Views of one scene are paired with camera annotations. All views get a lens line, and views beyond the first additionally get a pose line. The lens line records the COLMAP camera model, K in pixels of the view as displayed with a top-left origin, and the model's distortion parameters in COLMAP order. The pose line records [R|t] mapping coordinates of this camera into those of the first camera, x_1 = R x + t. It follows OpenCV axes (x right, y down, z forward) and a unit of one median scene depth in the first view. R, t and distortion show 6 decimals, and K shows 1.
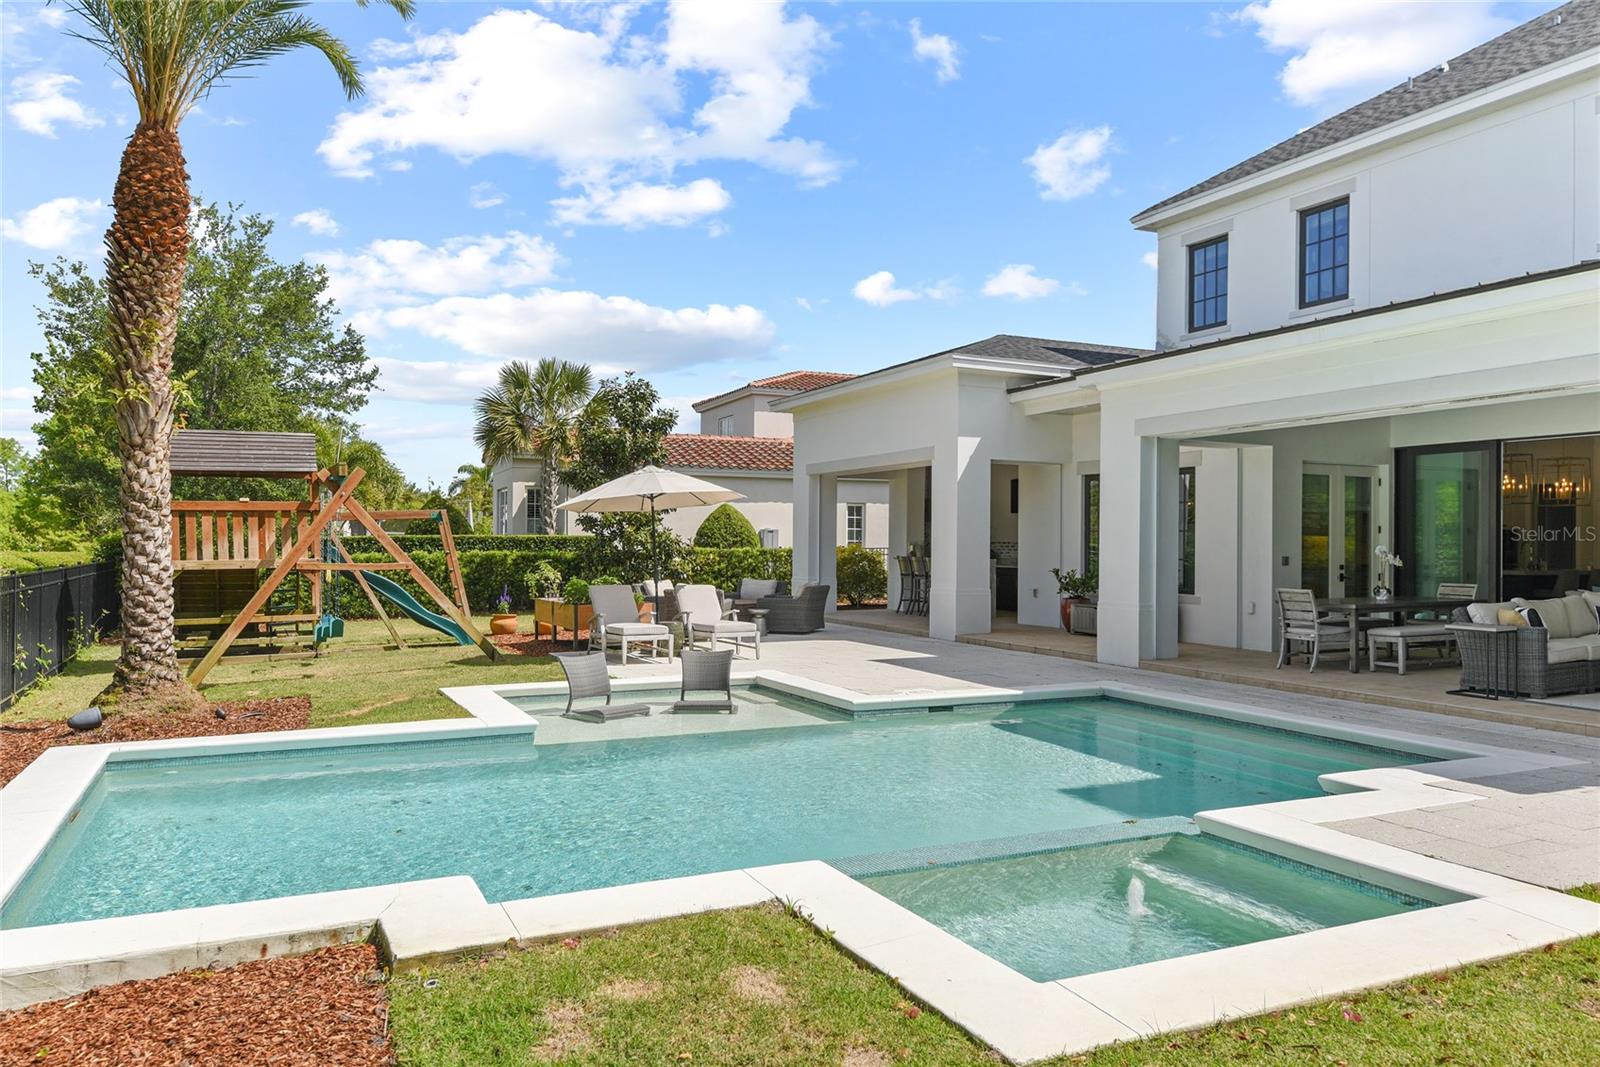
lens RADIAL K [[1130.4, 0, 820.0], [0, 1130.4, 519.7], [0, 0, 1]] dist [0.023715, -0.021235]
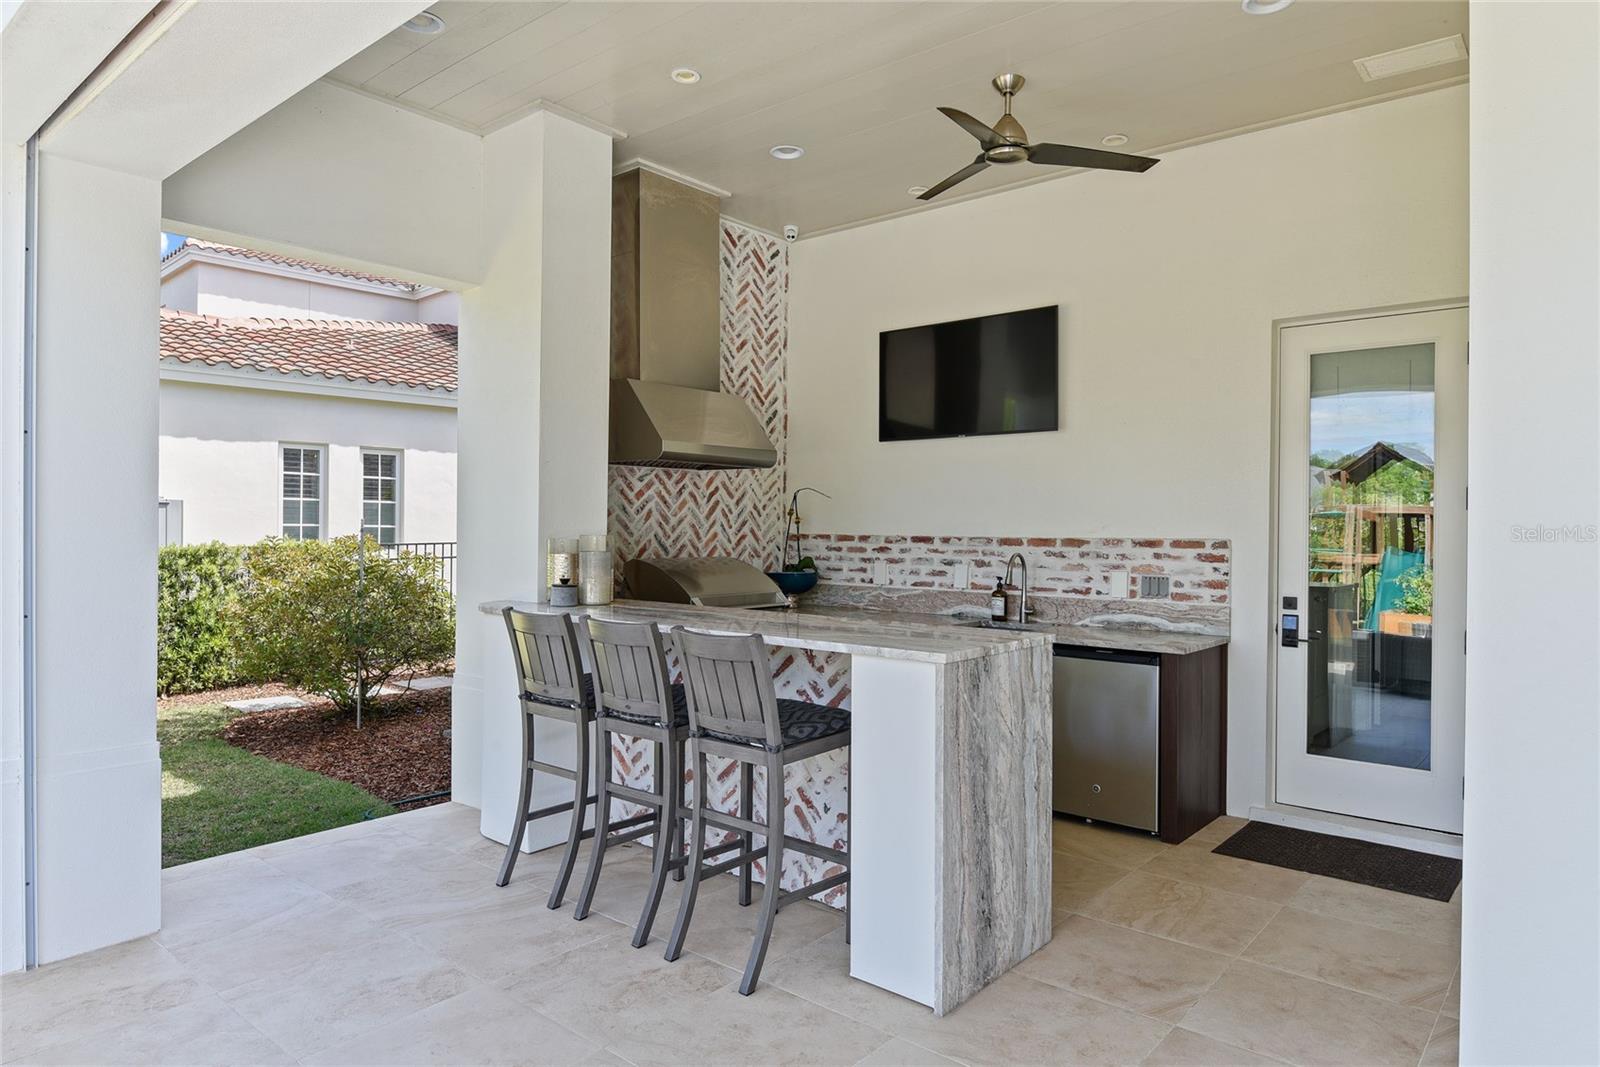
lens RADIAL K [[1000.2, 0, 795.2], [0, 1000.2, 536.8], [0, 0, 1]] dist [0.005506, -0.009133]
pose [[0.924053, -0.009270, 0.382153, 0.077059], [-0.004047, 0.999413, 0.034029, 0.019158], [-0.382244, -0.032991, 0.923472, 1.290932]]
